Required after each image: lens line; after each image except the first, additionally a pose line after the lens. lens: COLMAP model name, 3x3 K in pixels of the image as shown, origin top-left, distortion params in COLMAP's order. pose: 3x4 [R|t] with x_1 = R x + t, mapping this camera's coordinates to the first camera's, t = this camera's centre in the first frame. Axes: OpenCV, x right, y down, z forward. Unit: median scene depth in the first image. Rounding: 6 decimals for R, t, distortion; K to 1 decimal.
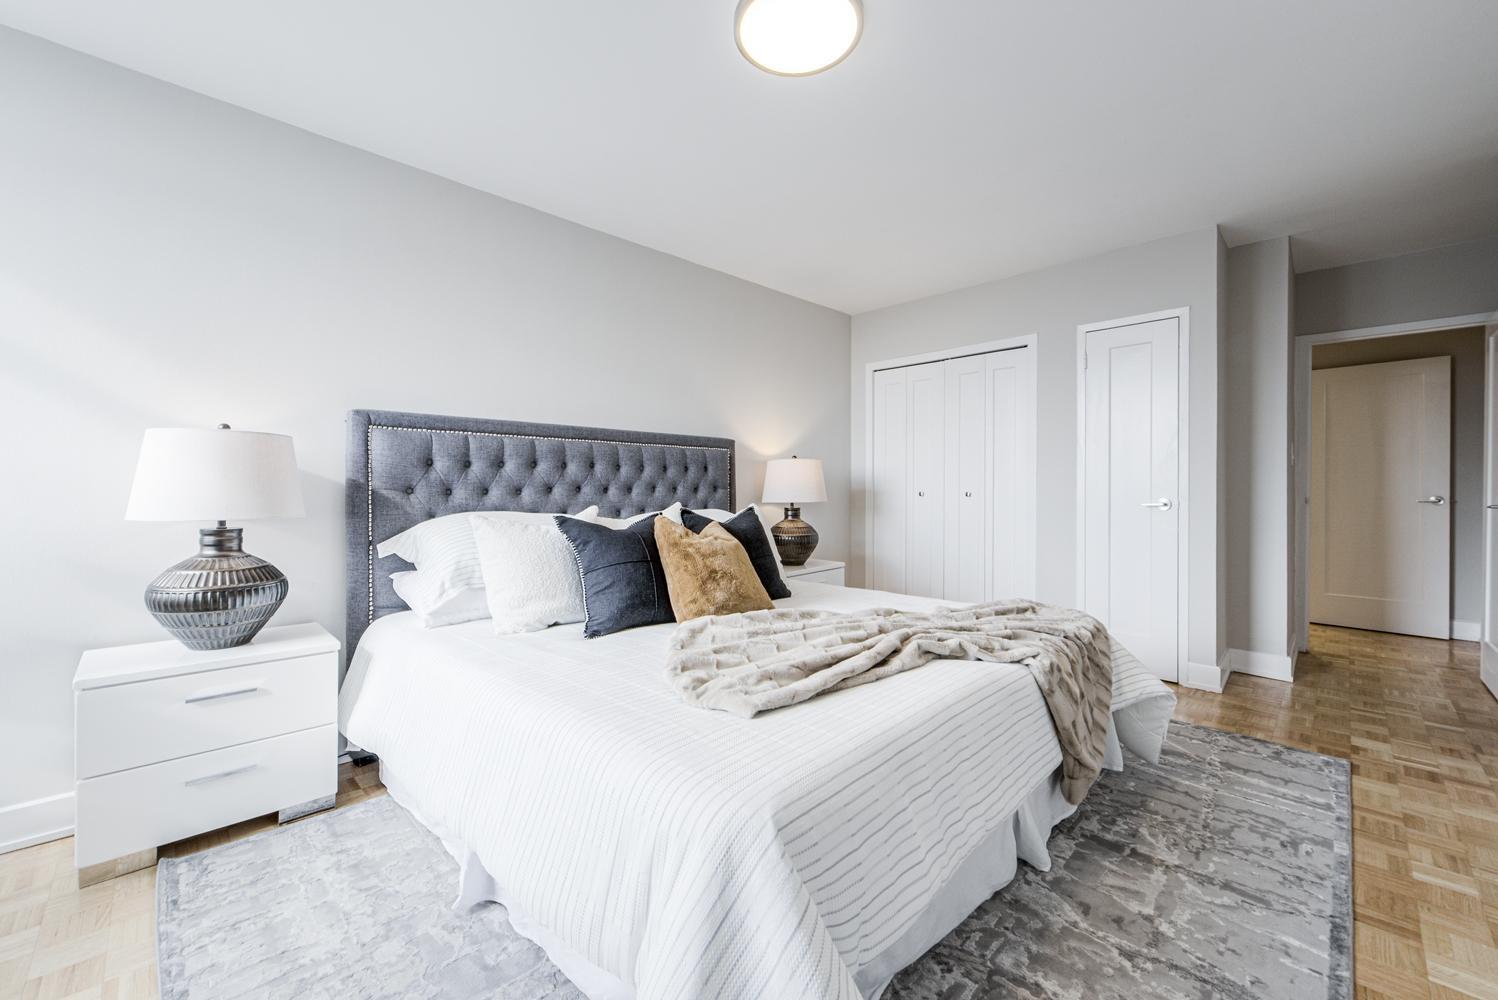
lens RADIAL K [[617.5, 0, 749.0], [0, 617.5, 500.0], [0, 0, 1]] dist [0.000099, -0.000088]
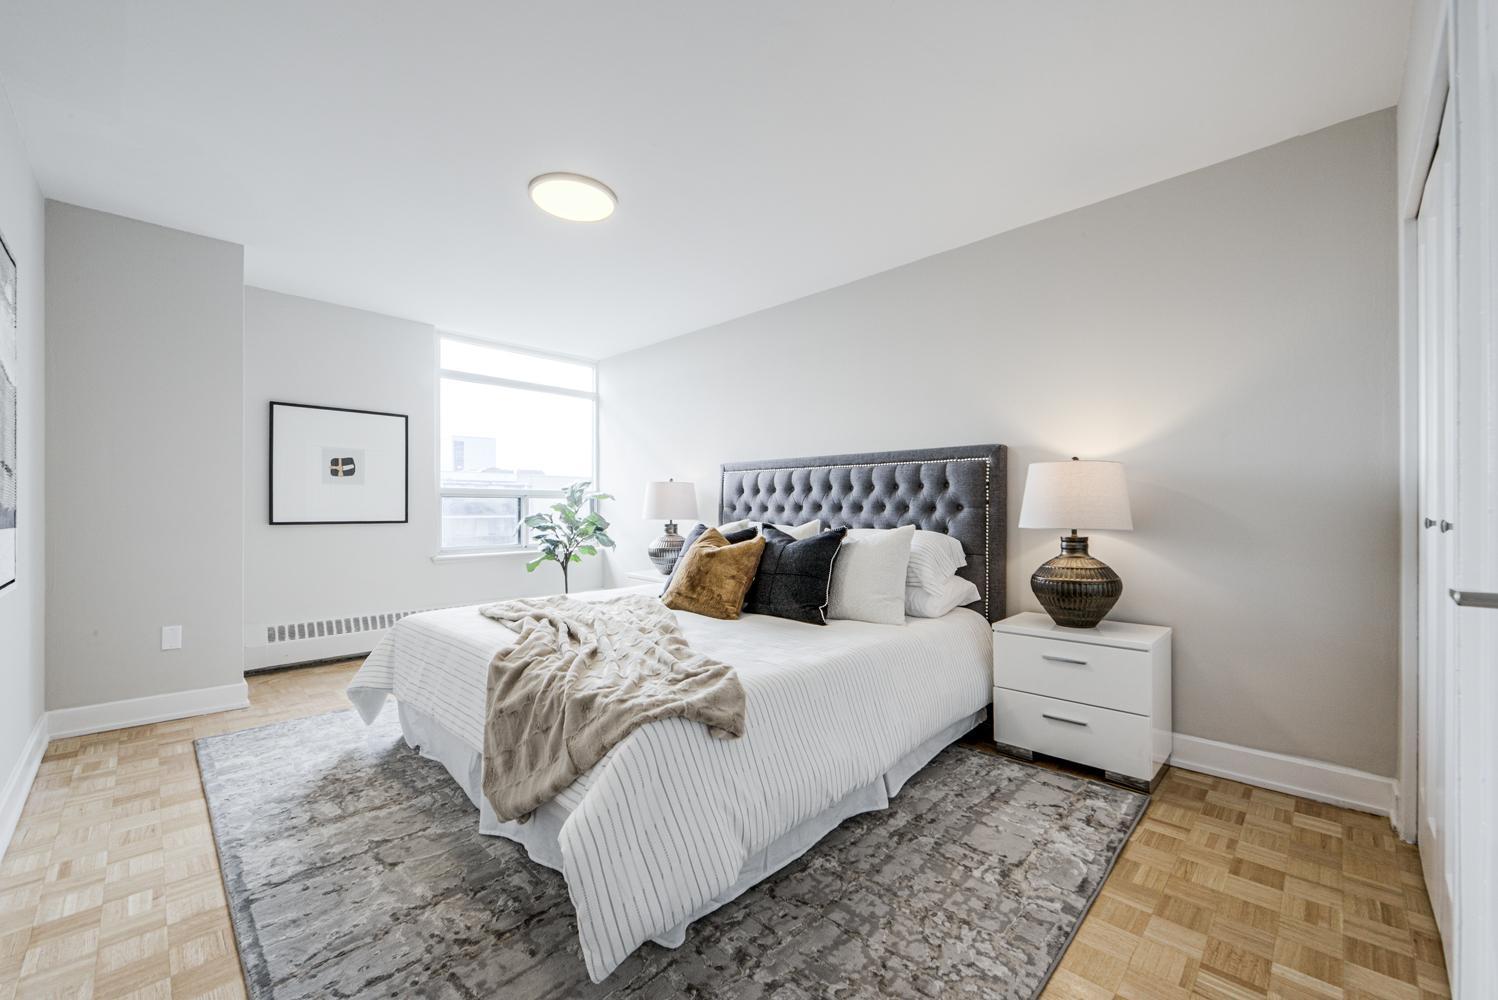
lens RADIAL K [[596.5, 0, 758.5], [0, 596.5, 508.5], [0, 0, 1]] dist [0.000195, -0.000328]
pose [[-0.001740, 0.008107, -0.999966, 0.786066], [-0.016220, 0.999835, 0.008135, -0.019250], [0.999867, 0.016234, -0.001609, 0.740642]]
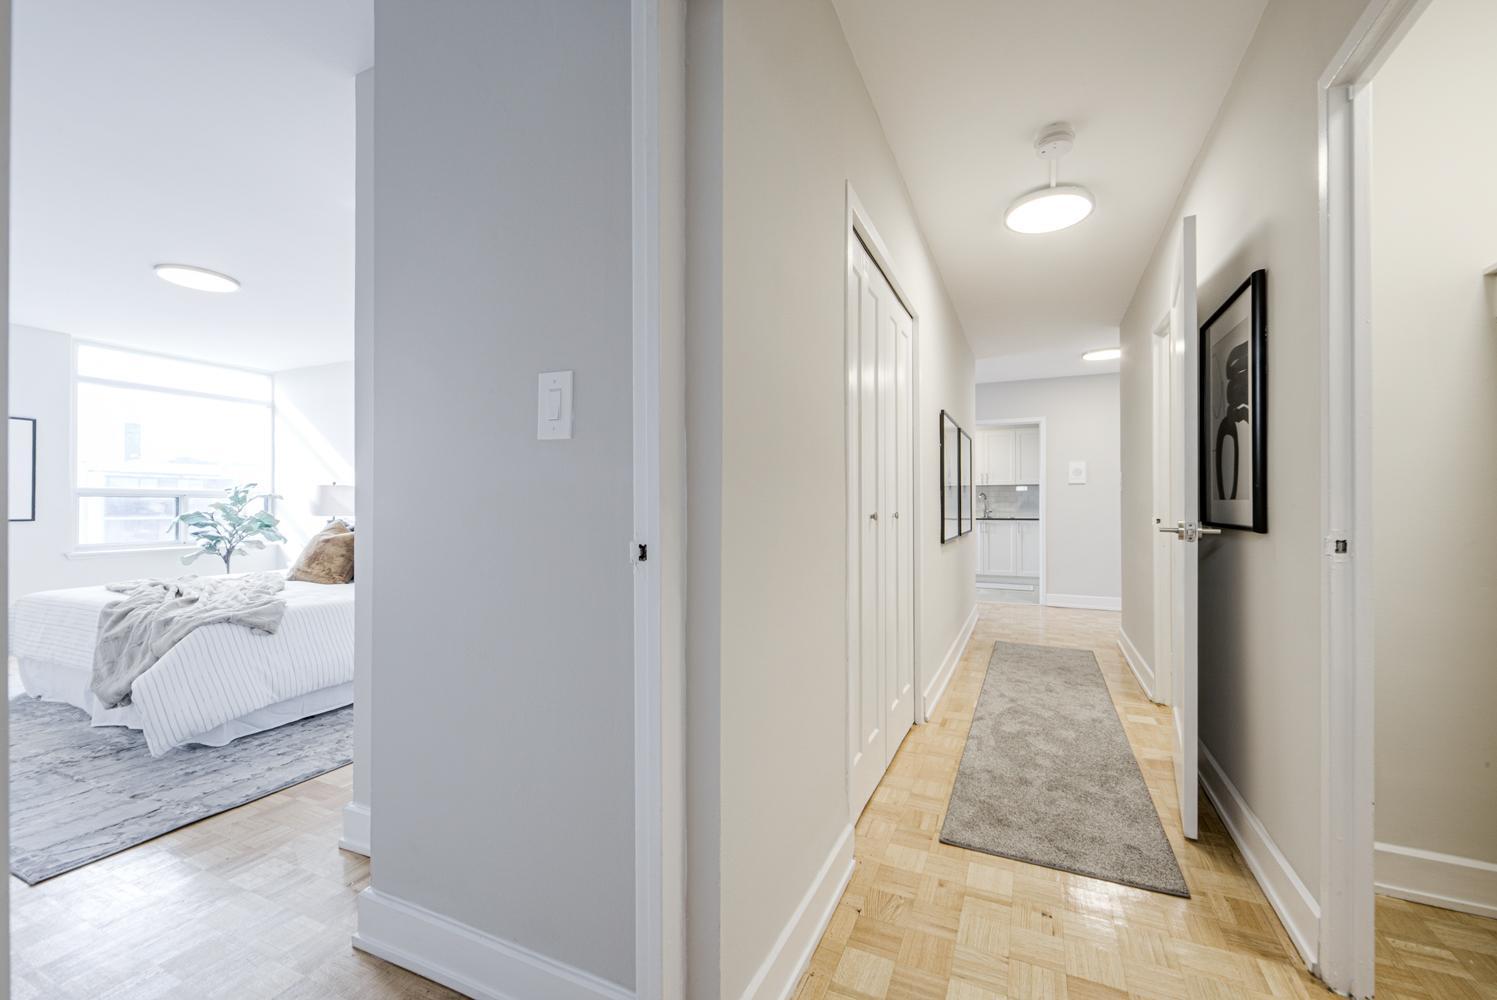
lens RADIAL K [[592.0, 0, 758.2], [0, 592.0, 503.1], [0, 0, 1]] dist [-0.000297, -0.000330]
pose [[0.337168, 0.001504, -0.941443, 1.316583], [-0.017273, 0.999840, -0.004589, -0.028373], [0.941286, 0.017808, 0.337140, 1.073875]]
